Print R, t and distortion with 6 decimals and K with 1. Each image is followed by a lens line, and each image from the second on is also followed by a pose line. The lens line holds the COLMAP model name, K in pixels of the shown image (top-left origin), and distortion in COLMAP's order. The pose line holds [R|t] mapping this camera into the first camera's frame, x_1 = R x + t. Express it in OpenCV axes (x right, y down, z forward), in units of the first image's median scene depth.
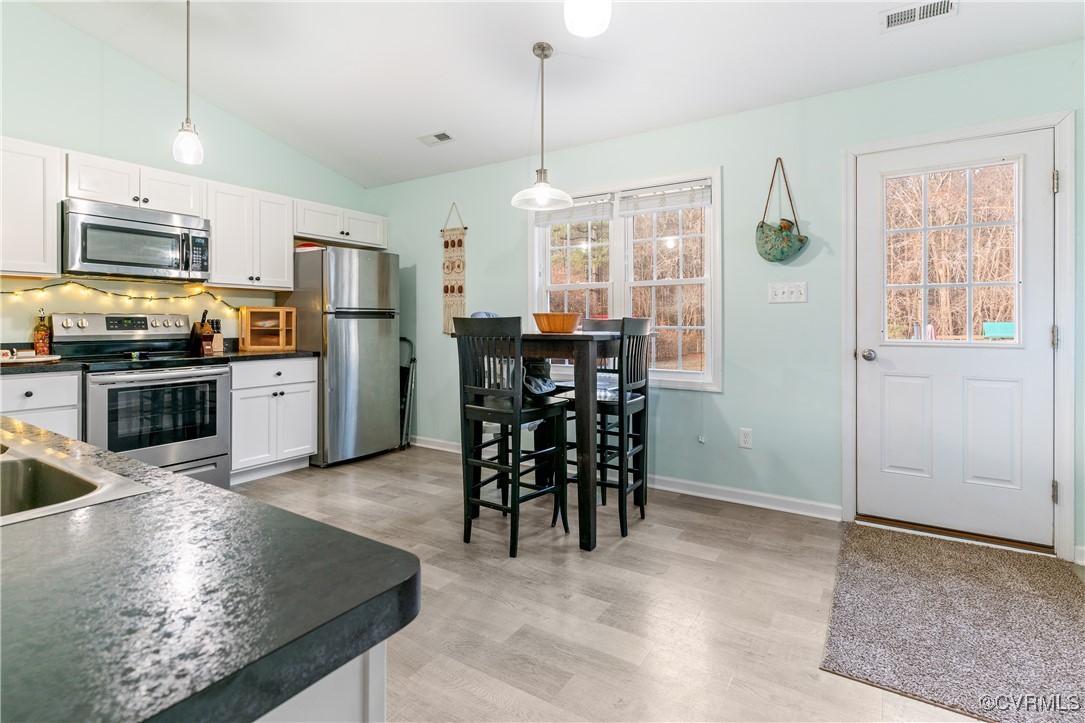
lens RADIAL K [[521.8, 0, 539.9], [0, 521.8, 321.0], [0, 0, 1]] dist [0.001905, 0.001089]
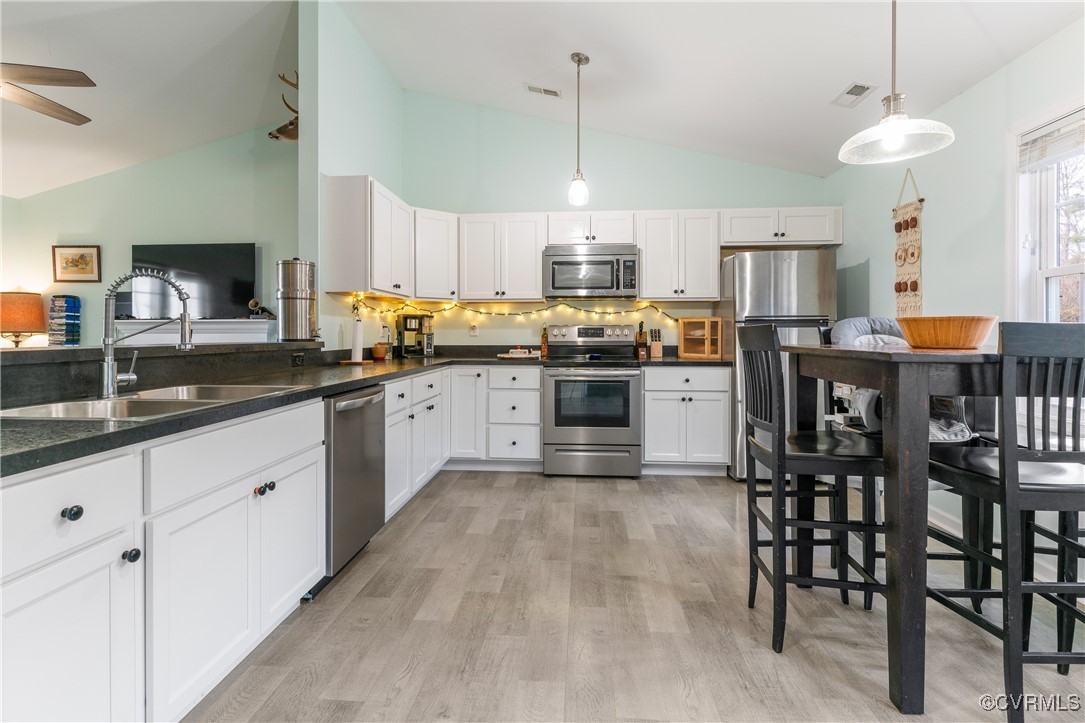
lens RADIAL K [[521.8, 0, 548.4], [0, 521.8, 335.7], [0, 0, 1]] dist [0.001905, 0.001089]
pose [[0.482417, 0.006263, -0.875919, 0.278285], [0.003401, 0.999954, 0.009022, 0.000257], [0.875935, -0.007331, 0.482373, 0.234778]]
